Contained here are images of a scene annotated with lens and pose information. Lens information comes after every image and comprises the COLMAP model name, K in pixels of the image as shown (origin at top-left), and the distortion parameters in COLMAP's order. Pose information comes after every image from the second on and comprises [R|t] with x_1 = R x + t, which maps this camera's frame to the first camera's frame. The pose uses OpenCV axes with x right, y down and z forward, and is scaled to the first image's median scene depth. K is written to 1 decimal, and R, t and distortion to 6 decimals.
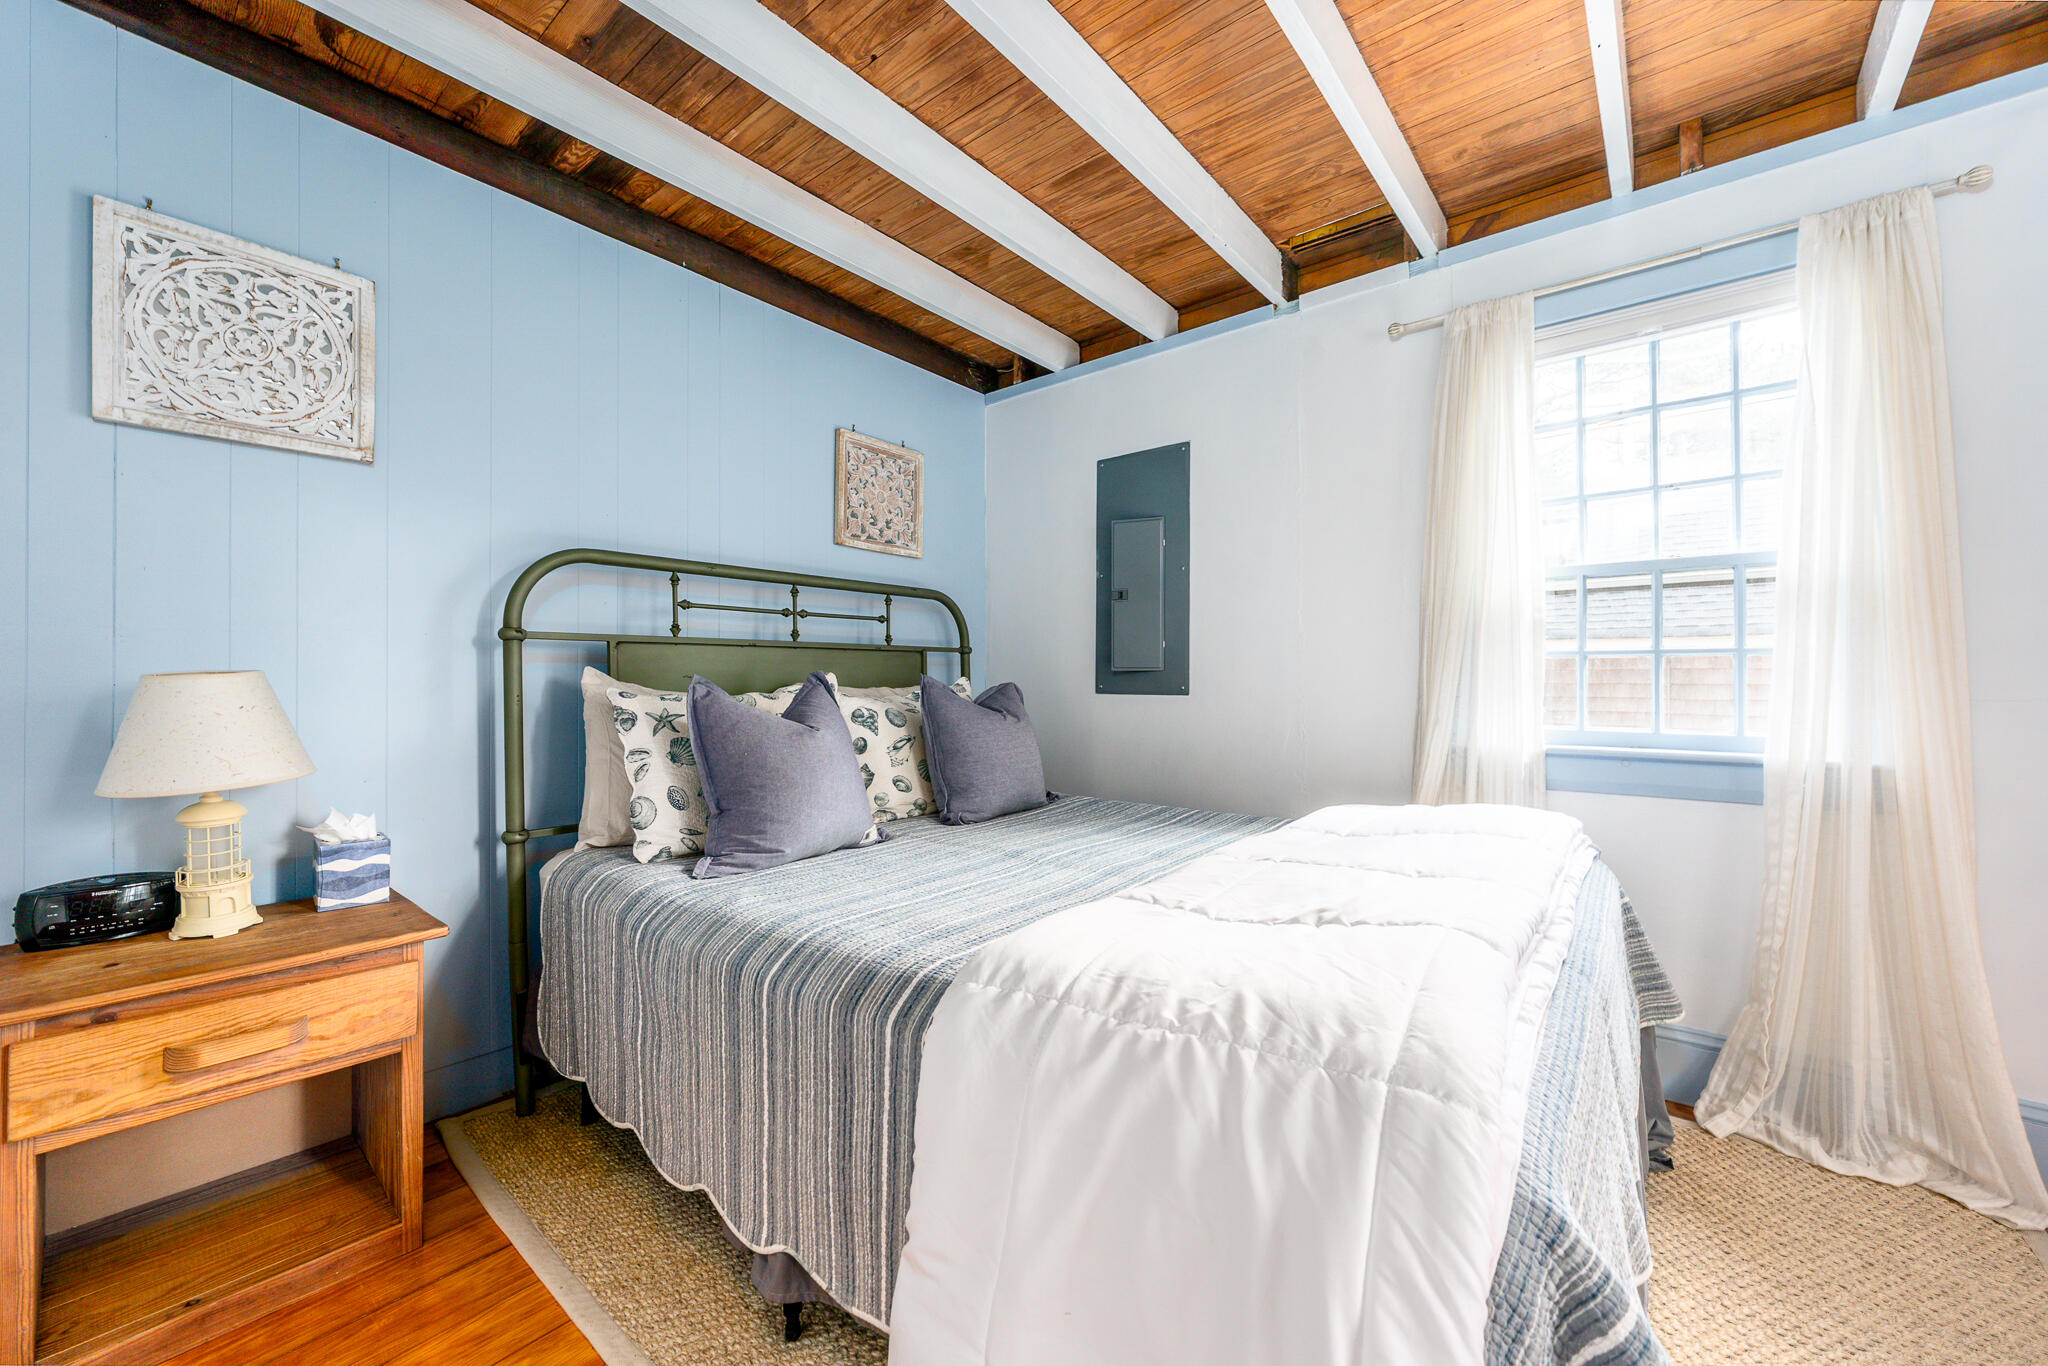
lens RADIAL K [[798.6, 0, 991.8], [0, 798.6, 679.7], [0, 0, 1]] dist [-0.015657, 0.000947]
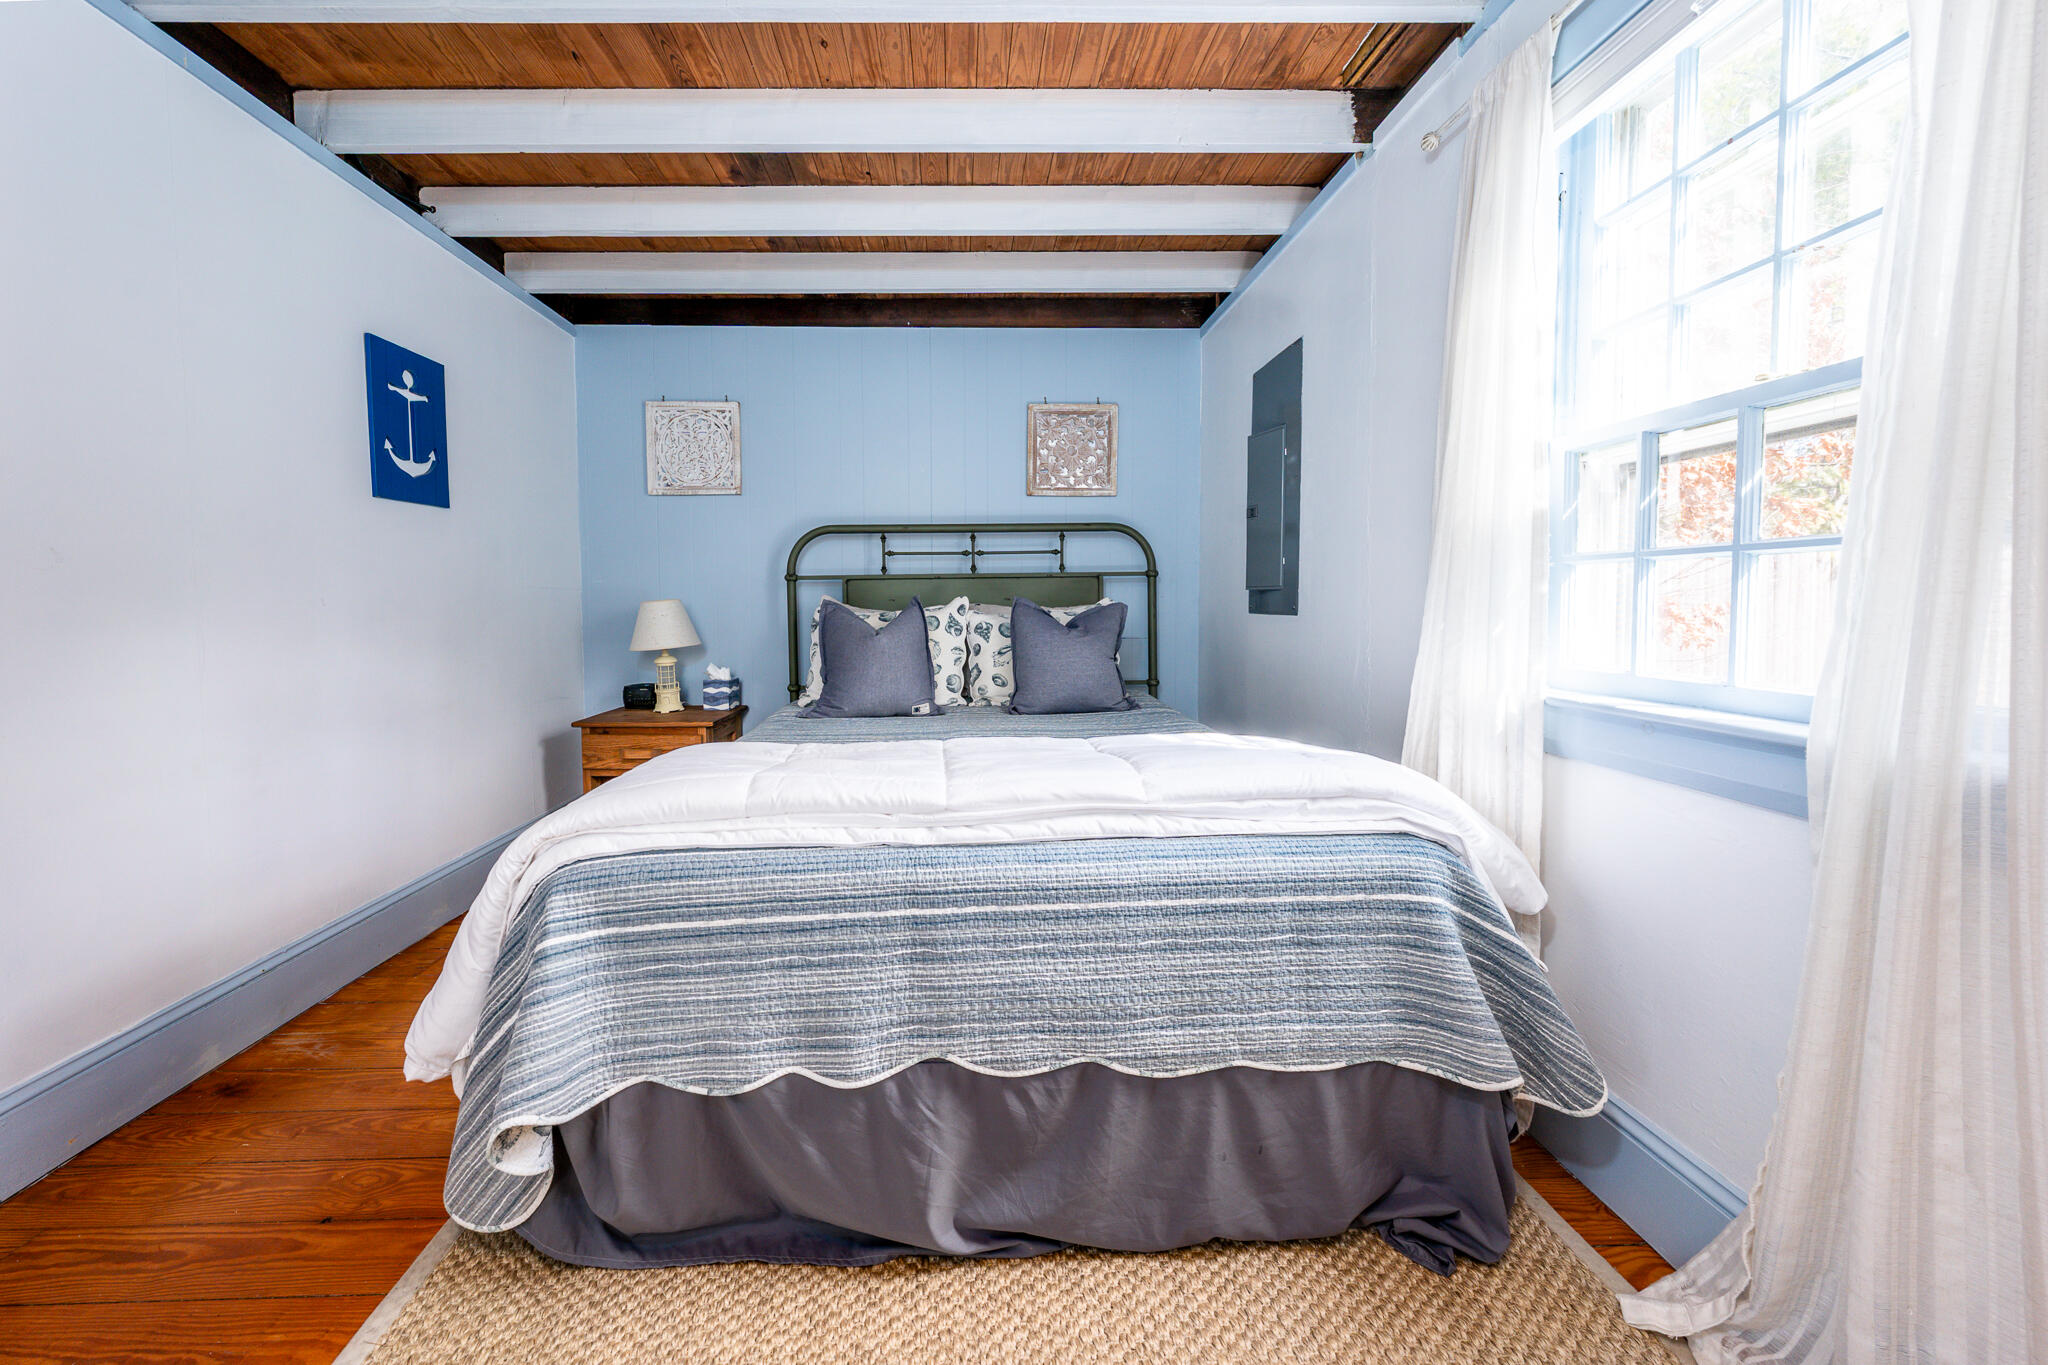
lens RADIAL K [[722.7, 0, 956.3], [0, 722.7, 636.3], [0, 0, 1]] dist [-0.005479, 0.000755]
pose [[0.639433, 0.030570, -0.768239, 0.751140], [0.007209, 0.998927, 0.045749, 0.003117], [0.768813, -0.034792, 0.638526, 0.185810]]
